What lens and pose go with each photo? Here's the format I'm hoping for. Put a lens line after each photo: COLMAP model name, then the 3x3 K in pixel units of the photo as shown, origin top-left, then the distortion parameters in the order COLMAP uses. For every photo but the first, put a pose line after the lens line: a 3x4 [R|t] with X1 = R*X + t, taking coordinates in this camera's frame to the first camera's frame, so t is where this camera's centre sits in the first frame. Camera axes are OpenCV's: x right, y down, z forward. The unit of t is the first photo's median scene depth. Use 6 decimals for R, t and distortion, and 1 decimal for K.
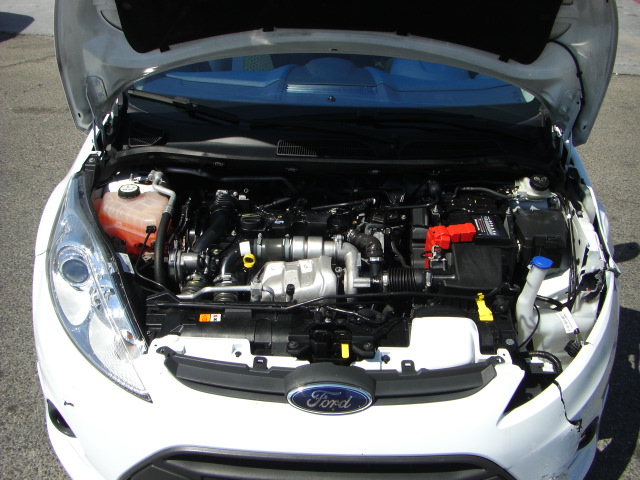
lens RADIAL K [[719.7, 0, 320.0], [0, 719.7, 240.0], [0, 0, 1]] dist [-0.181280, 0.096414]
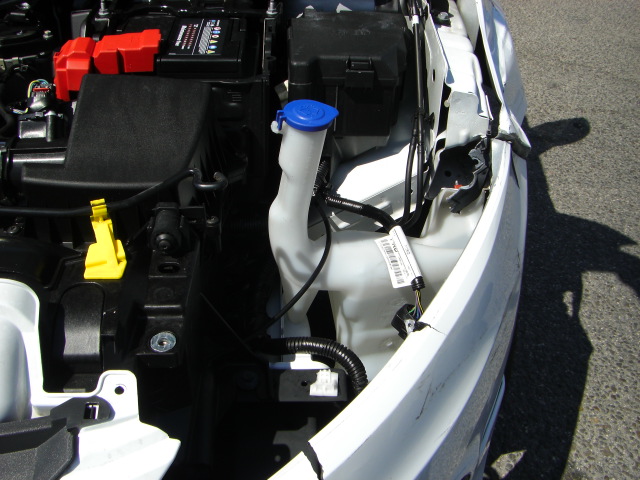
lens RADIAL K [[707.1, 0, 320.4], [0, 707.1, 254.4], [0, 0, 1]] dist [-0.141198, 0.031647]
pose [[0.998368, -0.028386, 0.049556, 0.279889], [0.020192, 0.987129, 0.158649, 0.043113], [-0.053421, -0.157389, 0.986091, 0.572964]]
